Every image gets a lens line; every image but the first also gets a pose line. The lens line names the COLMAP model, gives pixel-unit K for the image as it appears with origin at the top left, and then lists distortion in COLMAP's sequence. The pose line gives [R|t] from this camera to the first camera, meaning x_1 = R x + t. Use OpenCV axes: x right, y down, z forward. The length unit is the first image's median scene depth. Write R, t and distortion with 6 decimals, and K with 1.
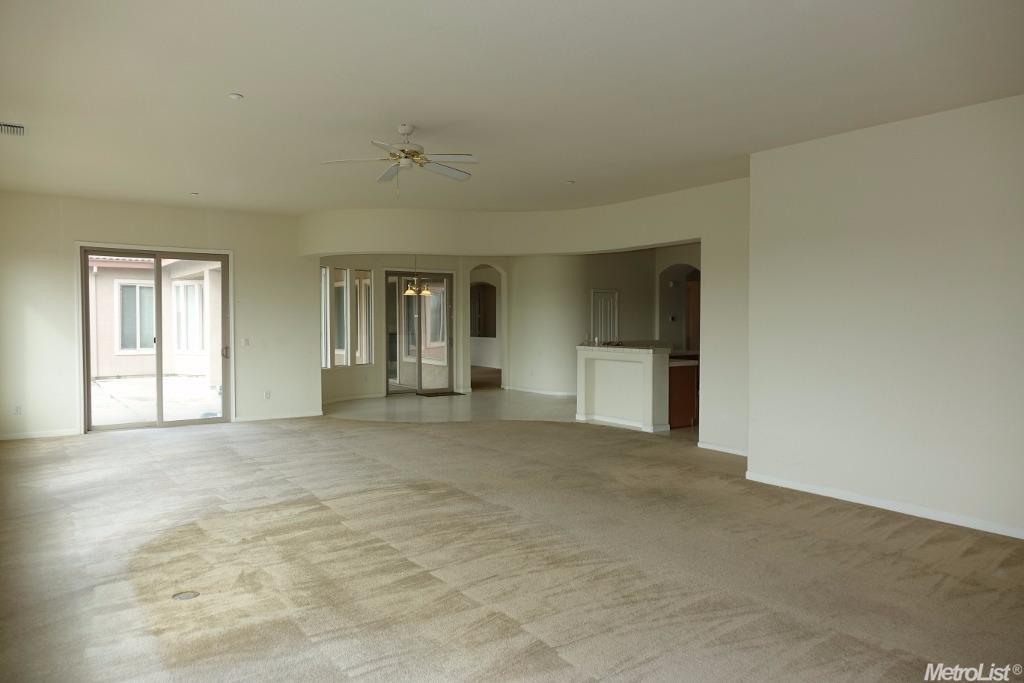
lens RADIAL K [[702.6, 0, 506.0], [0, 702.6, 340.4], [0, 0, 1]] dist [0.000959, 0.004273]
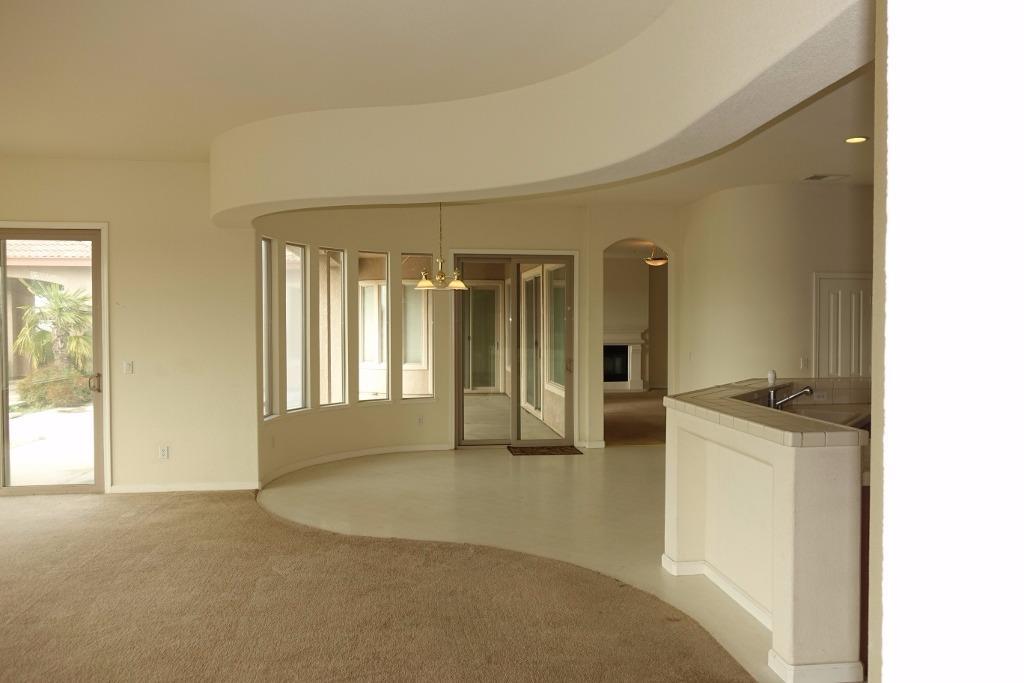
lens RADIAL K [[702.6, 0, 506.0], [0, 702.6, 340.4], [0, 0, 1]] dist [0.000959, 0.004273]
pose [[0.885889, 0.009952, -0.463791, 0.160842], [-0.013046, 0.999909, -0.003462, -0.017679], [0.463715, 0.009118, 0.885938, 0.438071]]
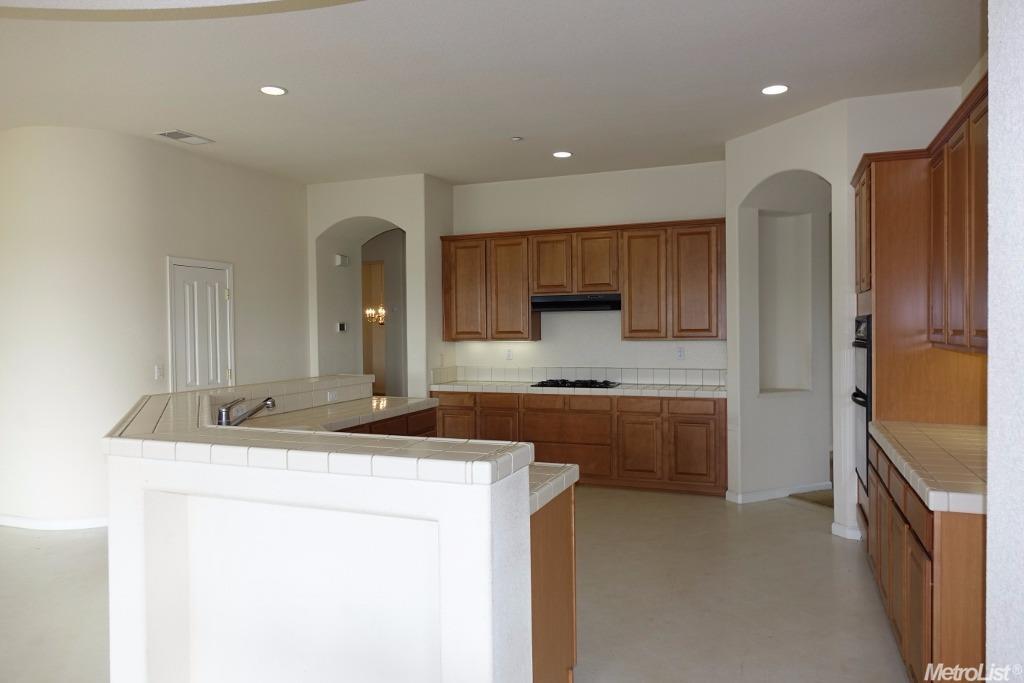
lens RADIAL K [[702.6, 0, 506.0], [0, 702.6, 340.4], [0, 0, 1]] dist [0.000959, 0.004273]
pose [[0.843167, -0.020608, 0.537257, 0.067469], [0.030236, 0.999501, -0.009114, -0.014057], [-0.536801, 0.023929, 0.843369, 0.551393]]
